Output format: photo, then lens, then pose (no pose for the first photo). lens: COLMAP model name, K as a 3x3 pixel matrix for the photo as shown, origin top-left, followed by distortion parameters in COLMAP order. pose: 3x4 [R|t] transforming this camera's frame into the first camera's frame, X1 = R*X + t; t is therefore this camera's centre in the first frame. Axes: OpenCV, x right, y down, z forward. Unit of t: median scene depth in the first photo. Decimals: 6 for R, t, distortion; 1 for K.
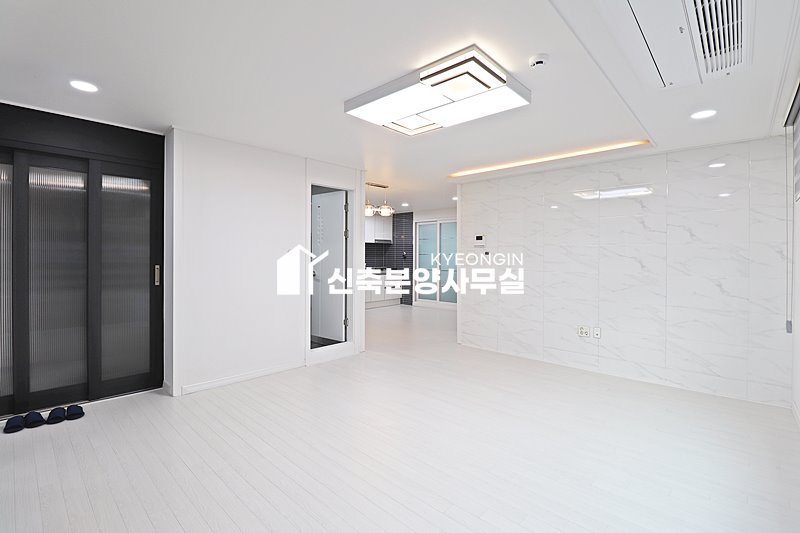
lens RADIAL K [[369.0, 0, 402.2], [0, 369.0, 260.6], [0, 0, 1]] dist [0.000812, -0.012935]
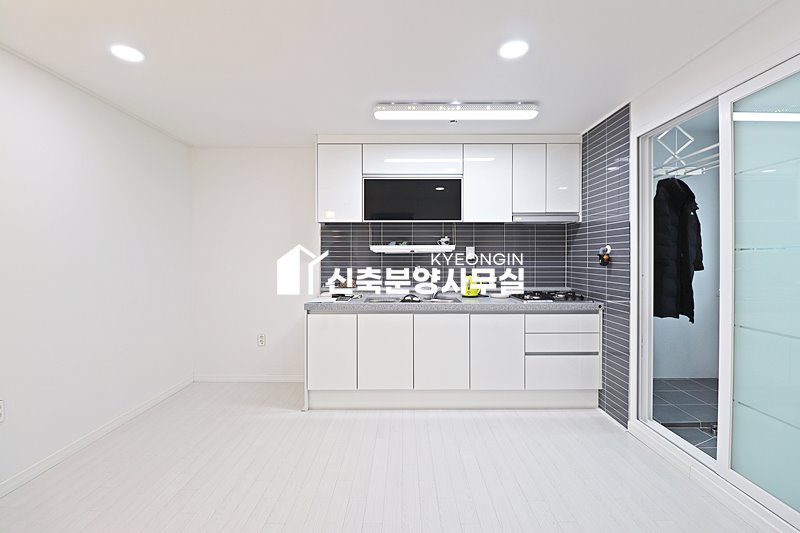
lens RADIAL K [[391.1, 0, 398.5], [0, 391.1, 263.2], [0, 0, 1]] dist [-0.001289, -0.000072]
pose [[0.677471, -0.000234, -0.735550, 0.129340], [-0.007632, 0.999944, -0.007348, -0.004147], [0.735510, 0.010592, 0.677431, 0.655137]]
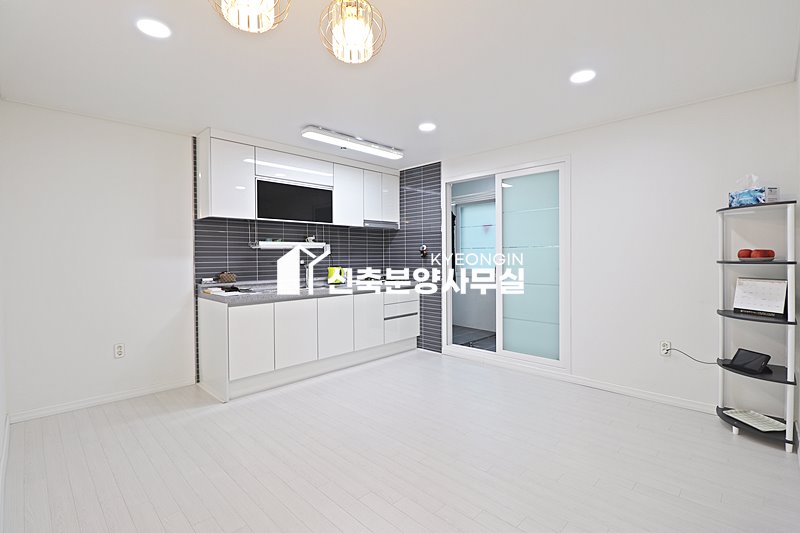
lens RADIAL K [[369.0, 0, 402.2], [0, 369.0, 260.6], [0, 0, 1]] dist [0.000812, -0.012935]
pose [[0.999335, -0.010737, -0.034837, -0.006393], [0.010744, 0.999942, -0.000011, -0.002198], [0.034835, -0.000363, 0.999393, 0.505258]]
